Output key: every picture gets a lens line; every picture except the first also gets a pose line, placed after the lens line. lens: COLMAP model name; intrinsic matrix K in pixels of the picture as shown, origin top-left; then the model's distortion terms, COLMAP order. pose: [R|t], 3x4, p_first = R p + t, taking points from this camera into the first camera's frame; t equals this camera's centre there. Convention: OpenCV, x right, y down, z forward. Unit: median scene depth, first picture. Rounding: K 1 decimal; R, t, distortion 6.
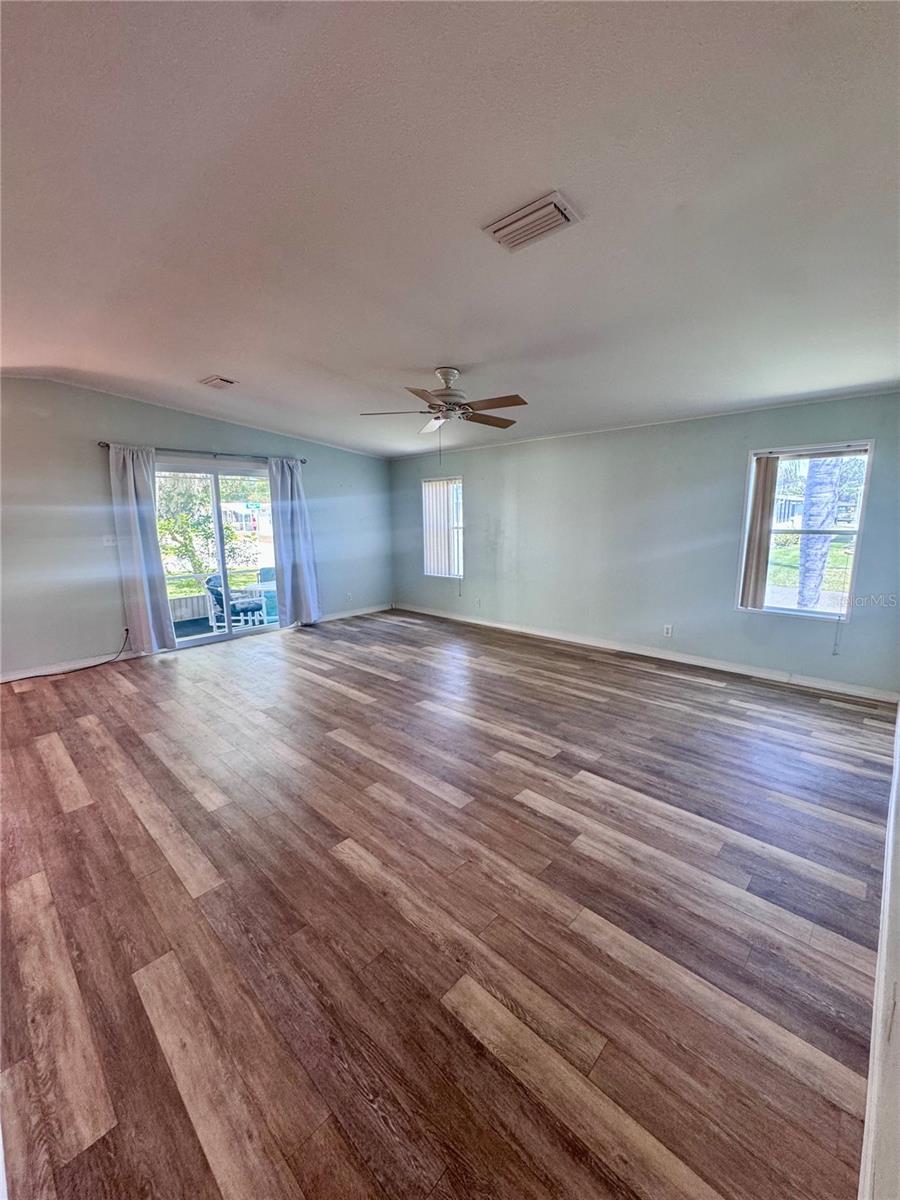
lens RADIAL K [[477.3, 0, 451.5], [0, 477.3, 598.8], [0, 0, 1]] dist [-0.002173, 0.000138]
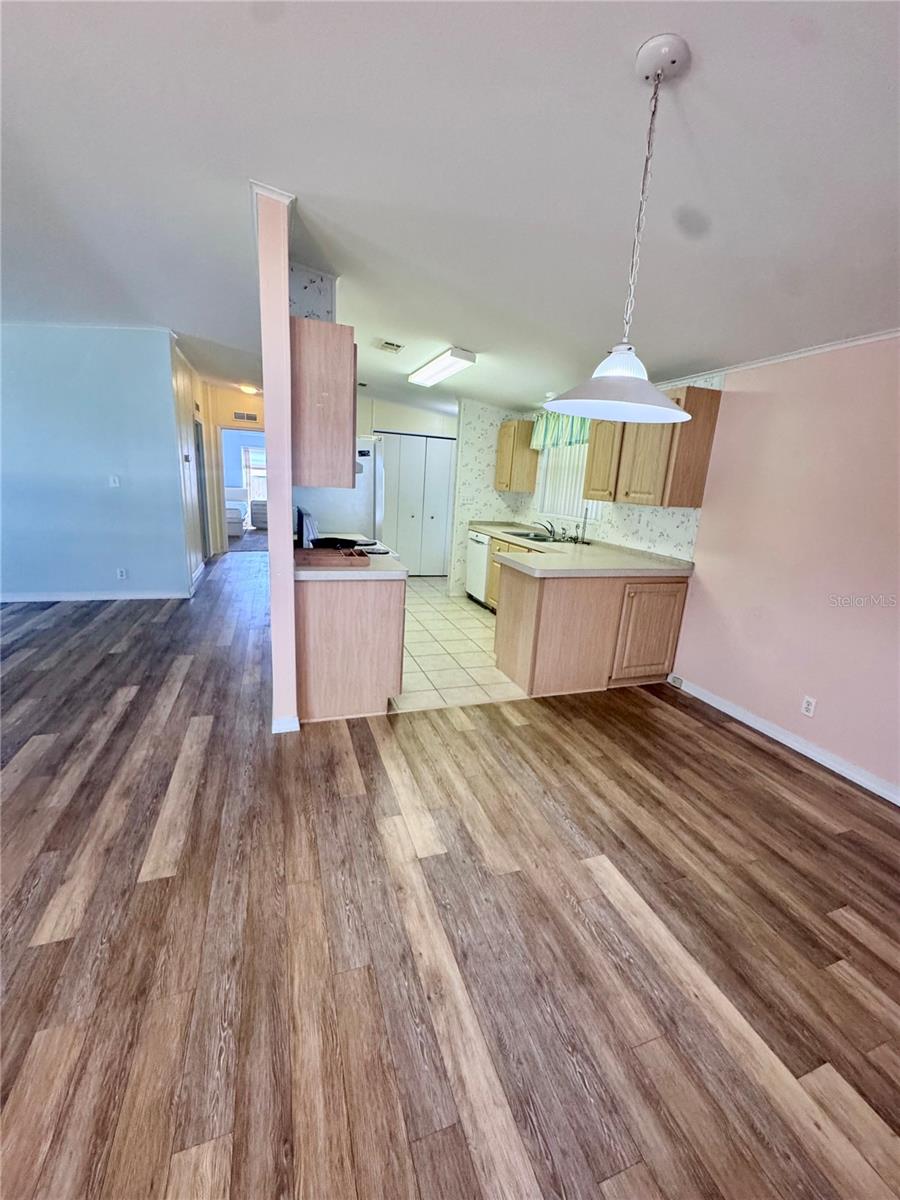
lens RADIAL K [[477.3, 0, 451.5], [0, 477.3, 598.8], [0, 0, 1]] dist [-0.002173, 0.000138]
pose [[-0.893740, -0.145504, 0.424332, -1.249262], [0.031730, 0.923058, 0.383350, -0.178187], [-0.447462, 0.356079, -0.820357, 1.112196]]
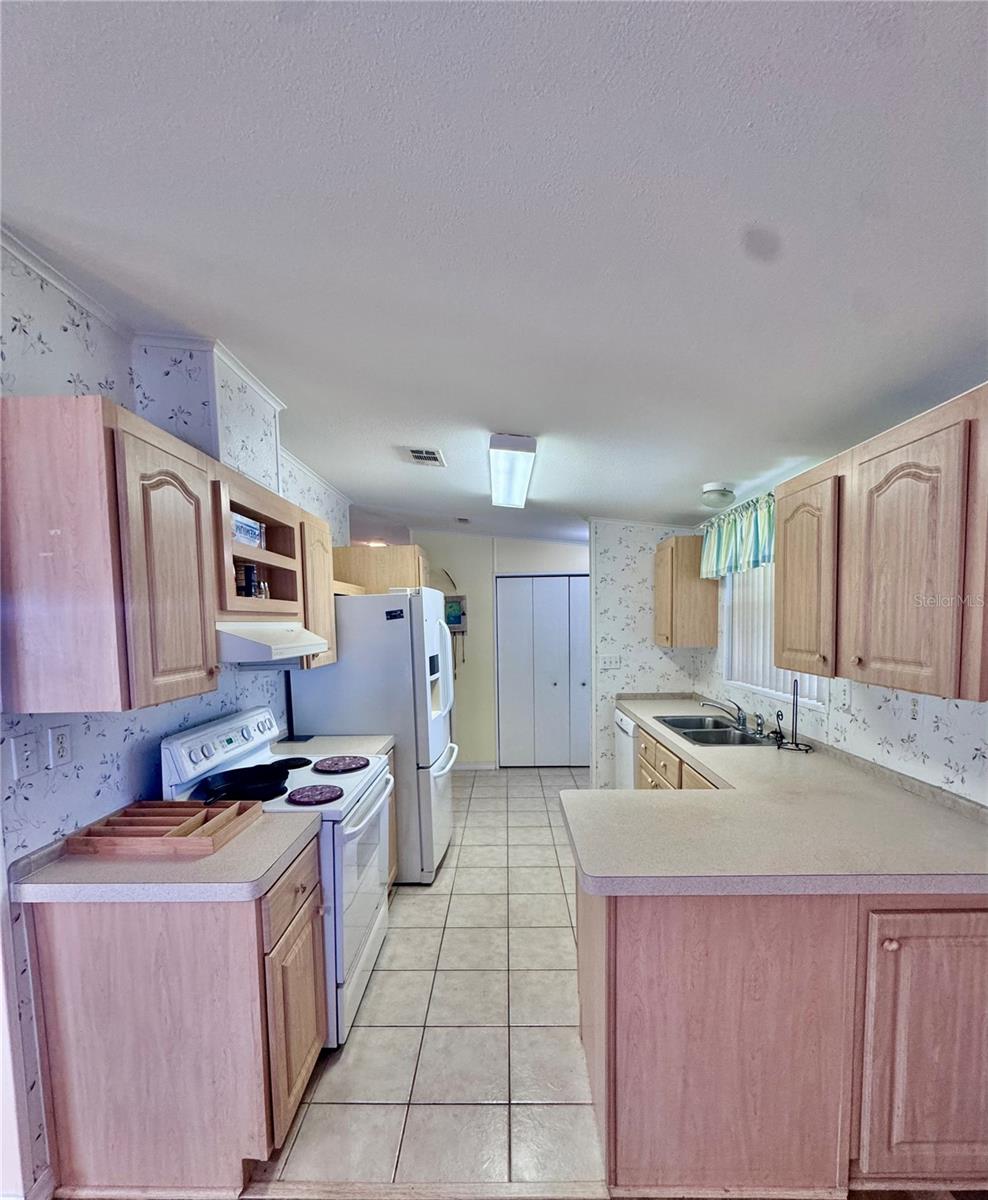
lens RADIAL K [[526.4, 0, 492.7], [0, 526.4, 660.2], [0, 0, 1]] dist [-0.000097, -0.000055]
pose [[-0.676057, -0.028300, 0.736306, -1.244918], [0.157524, 0.970610, 0.181939, -0.121429], [-0.719815, 0.238987, -0.651730, 0.552923]]
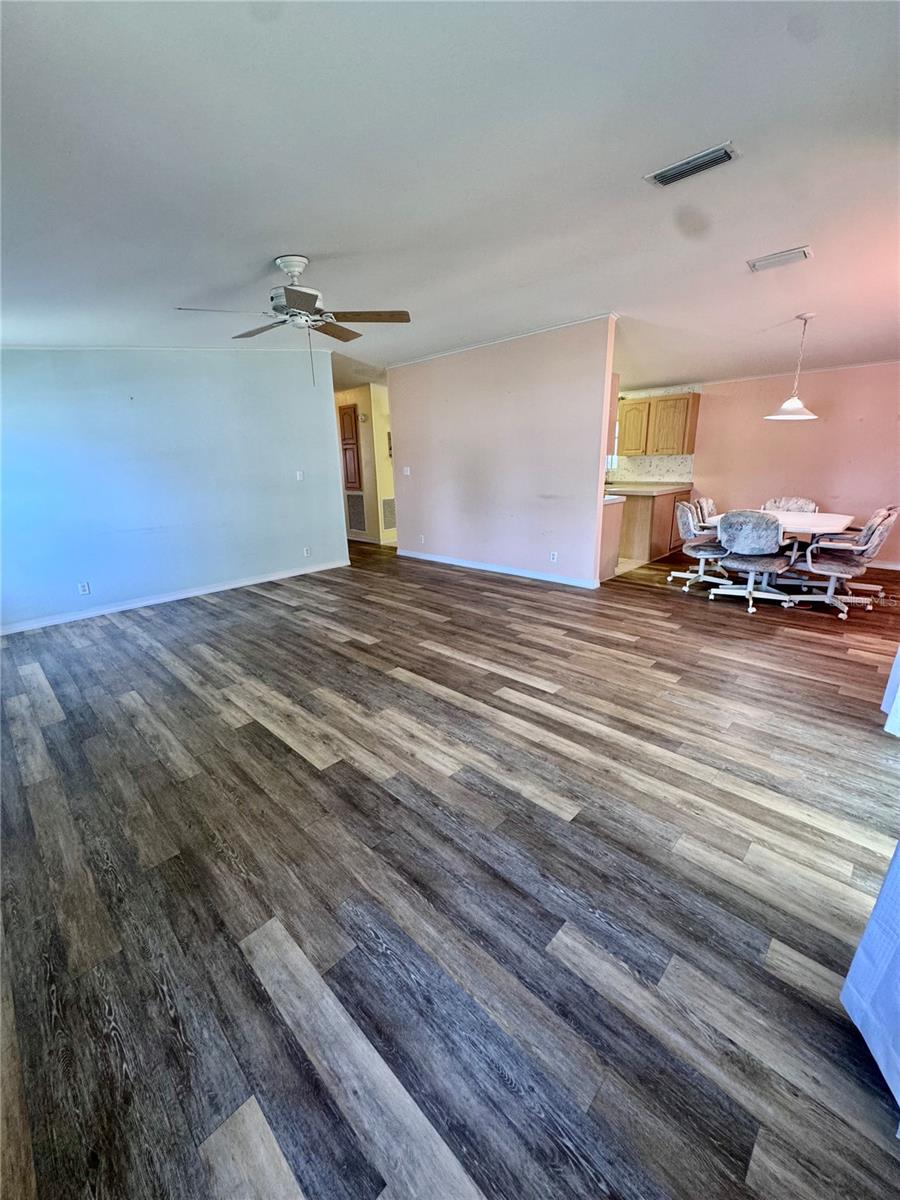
lens RADIAL K [[477.3, 0, 451.5], [0, 477.3, 598.8], [0, 0, 1]] dist [-0.002173, 0.000138]
pose [[-0.999111, 0.036605, 0.020892, -0.274570], [0.042078, 0.894824, 0.444431, -0.336593], [-0.002426, 0.444915, -0.895570, 2.027990]]
